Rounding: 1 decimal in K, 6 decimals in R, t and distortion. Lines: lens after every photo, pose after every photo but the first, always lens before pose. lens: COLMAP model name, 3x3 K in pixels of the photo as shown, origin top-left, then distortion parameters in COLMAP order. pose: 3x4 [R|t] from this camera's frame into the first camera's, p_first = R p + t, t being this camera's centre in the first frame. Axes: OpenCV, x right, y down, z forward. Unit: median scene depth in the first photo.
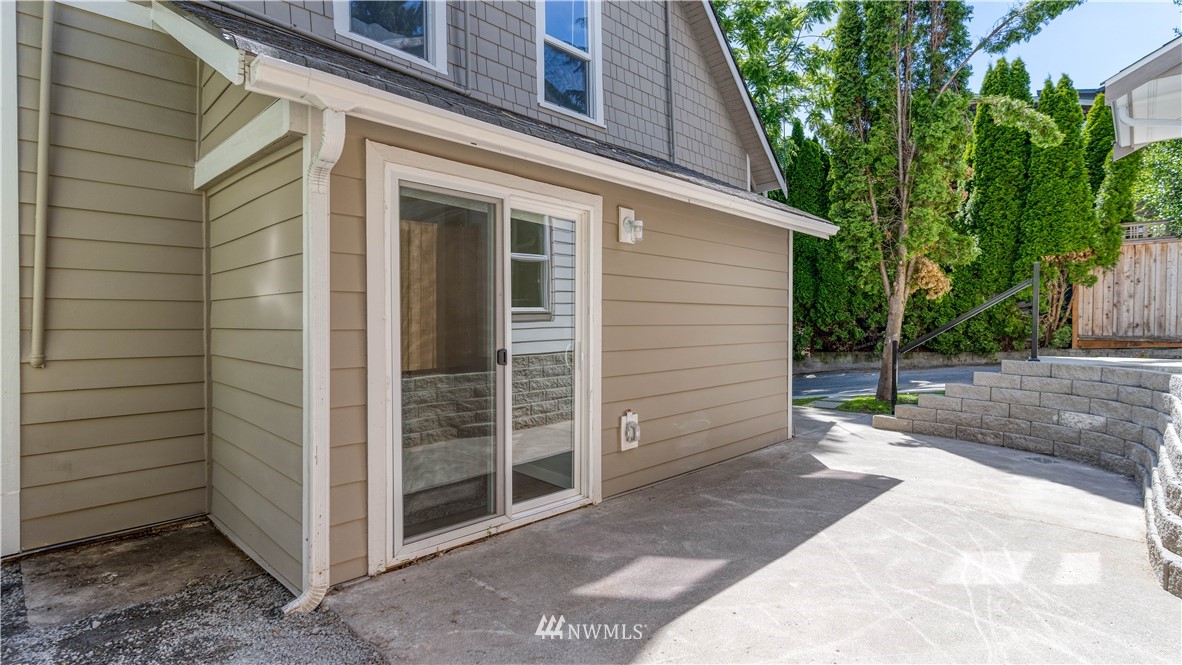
lens RADIAL K [[568.4, 0, 589.4], [0, 568.4, 330.1], [0, 0, 1]] dist [0.003398, -0.000869]
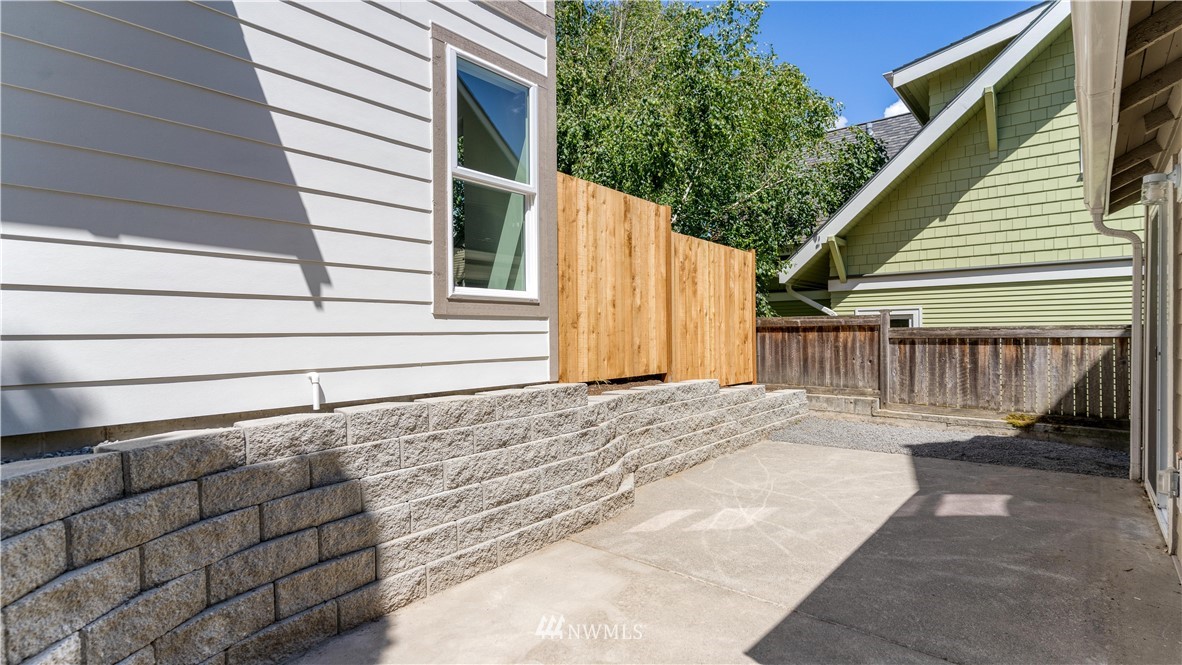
lens RADIAL K [[568.4, 0, 590.8], [0, 568.4, 330.4], [0, 0, 1]] dist [0.003398, -0.000869]
pose [[-0.998328, 0.008548, -0.057172, 0.892377], [0.007886, 0.999899, 0.011785, -0.014430], [0.057267, 0.011314, -0.998295, 1.826962]]
